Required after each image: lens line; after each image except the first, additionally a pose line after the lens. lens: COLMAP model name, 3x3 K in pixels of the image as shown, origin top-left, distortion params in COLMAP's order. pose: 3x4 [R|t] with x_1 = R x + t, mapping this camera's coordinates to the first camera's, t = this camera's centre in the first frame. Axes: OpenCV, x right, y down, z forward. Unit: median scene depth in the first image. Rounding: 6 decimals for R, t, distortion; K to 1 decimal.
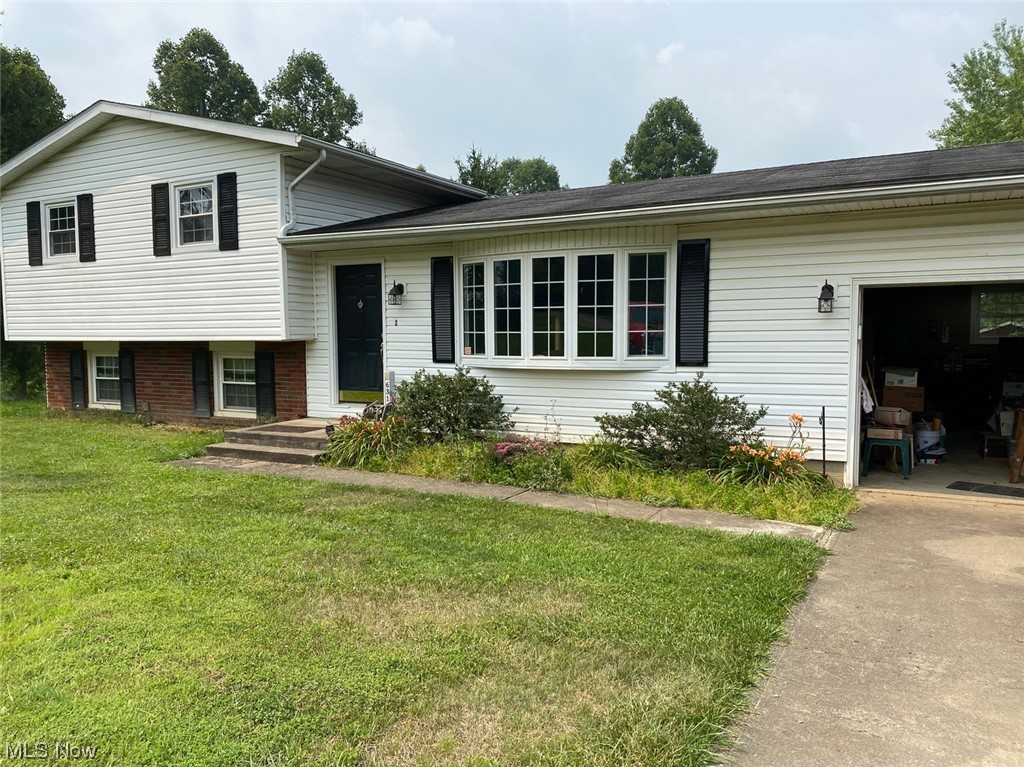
lens RADIAL K [[799.9, 0, 512.0], [0, 799.9, 383.5], [0, 0, 1]] dist [0.010467, -0.079023]
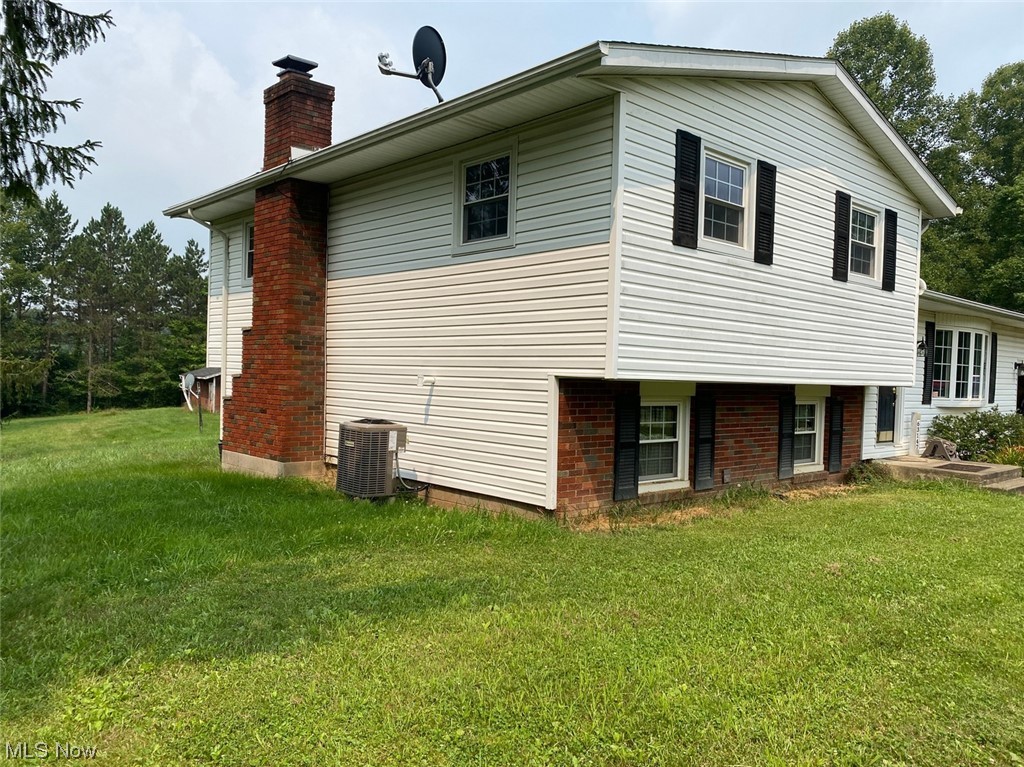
lens RADIAL K [[799.9, 0, 512.0], [0, 799.9, 383.5], [0, 0, 1]] dist [0.010467, -0.079023]
pose [[0.339430, 0.004747, 0.940619, -1.315454], [0.033472, 0.999293, -0.017121, -0.051722], [-0.940036, 0.037295, 0.339031, 1.038961]]
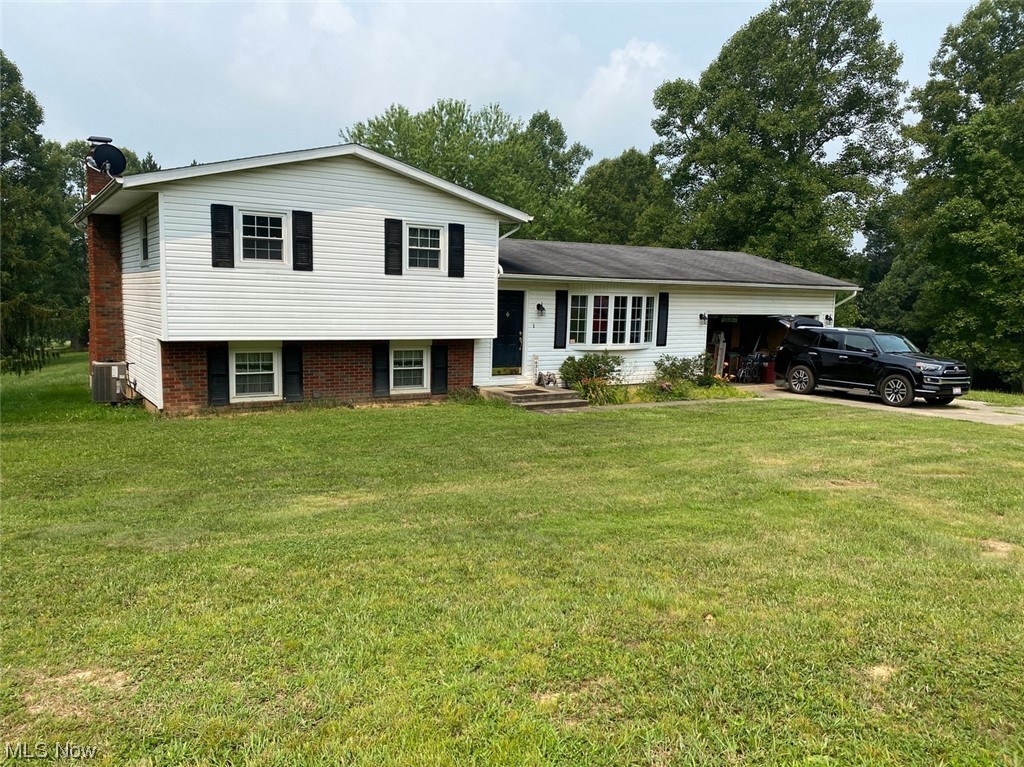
lens RADIAL K [[799.9, 0, 512.0], [0, 799.9, 383.5], [0, 0, 1]] dist [0.010467, -0.079023]
pose [[0.477955, -0.074091, 0.875254, -1.500046], [0.033942, 0.997250, 0.065883, -0.060556], [-0.877728, -0.001781, 0.479156, 0.197460]]
